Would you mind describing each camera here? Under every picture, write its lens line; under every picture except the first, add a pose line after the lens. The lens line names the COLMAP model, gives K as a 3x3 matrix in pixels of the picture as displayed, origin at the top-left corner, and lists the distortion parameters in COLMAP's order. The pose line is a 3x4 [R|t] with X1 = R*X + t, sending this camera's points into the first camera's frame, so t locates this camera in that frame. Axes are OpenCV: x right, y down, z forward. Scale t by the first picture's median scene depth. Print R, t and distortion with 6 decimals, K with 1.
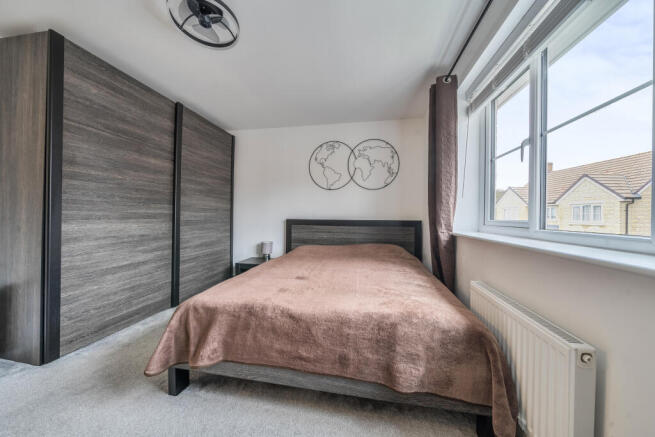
lens RADIAL K [[224.2, 0, 329.3], [0, 224.2, 216.9], [0, 0, 1]] dist [-0.001475, -0.000006]
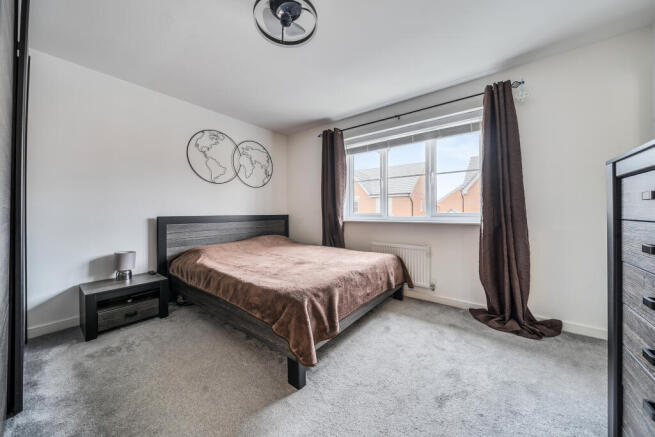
lens RADIAL K [[224.2, 0, 332.3], [0, 224.2, 213.2], [0, 0, 1]] dist [-0.001475, -0.000006]
pose [[0.451957, -0.015772, 0.891900, -0.610493], [0.012351, 0.999858, 0.011423, -0.003272], [-0.891954, 0.005853, 0.452088, 0.163340]]
